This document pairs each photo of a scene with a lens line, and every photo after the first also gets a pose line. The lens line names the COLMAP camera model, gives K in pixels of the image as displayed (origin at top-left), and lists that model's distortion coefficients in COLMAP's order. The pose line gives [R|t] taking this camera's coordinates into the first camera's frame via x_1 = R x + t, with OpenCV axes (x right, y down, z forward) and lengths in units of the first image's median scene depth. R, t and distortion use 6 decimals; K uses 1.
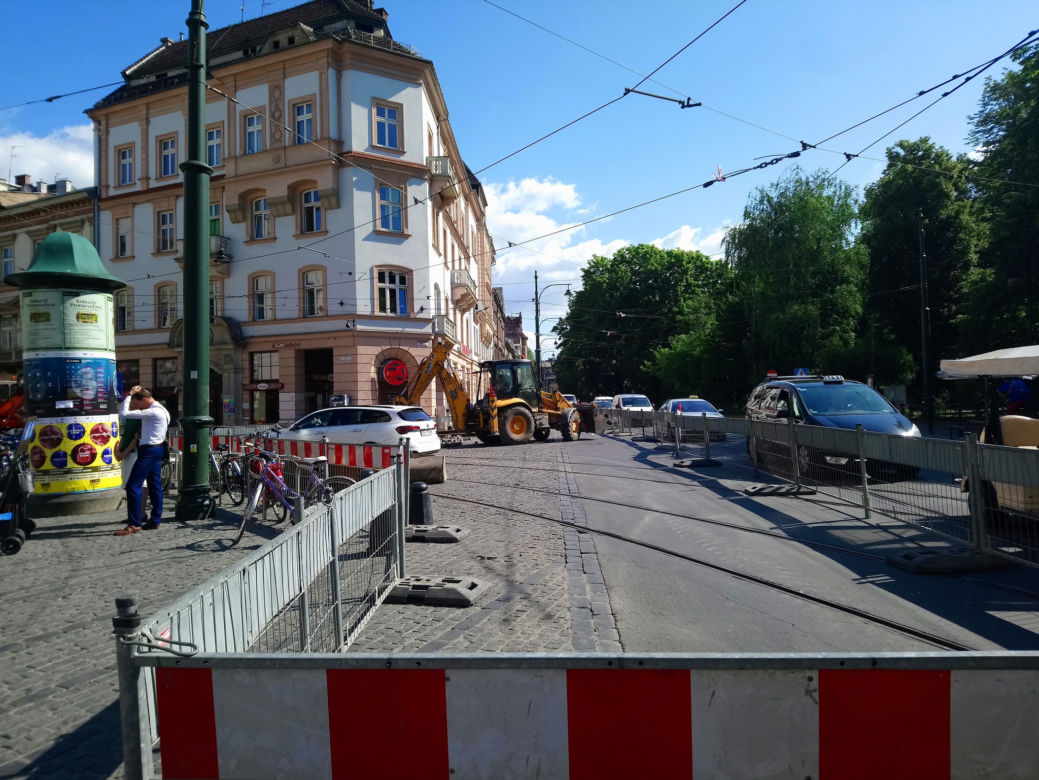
lens RADIAL K [[743.6, 0, 551.2], [0, 743.6, 397.9], [0, 0, 1]] dist [0.006309, -0.005026]
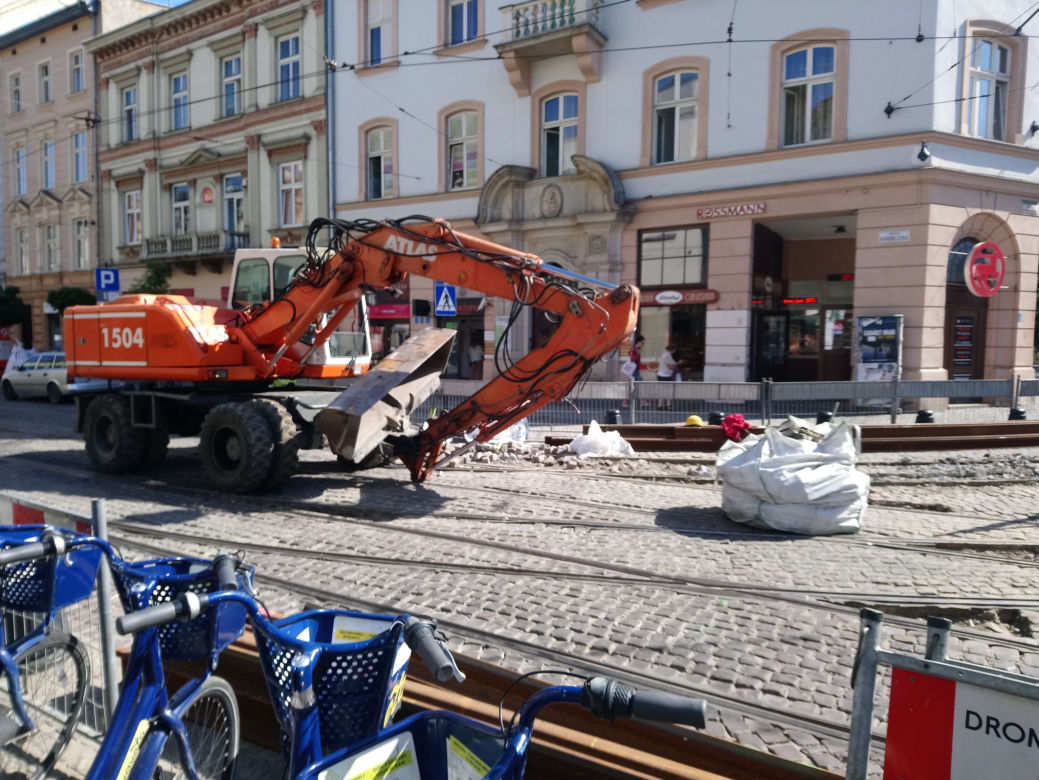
lens RADIAL K [[772.8, 0, 519.5], [0, 772.8, 379.6], [0, 0, 1]] dist [0.074277, -0.052046]
pose [[0.984771, 0.032444, -0.170803, -0.399695], [-0.023338, 0.998210, 0.055056, 0.013375], [0.172284, -0.050231, 0.983766, 0.471671]]
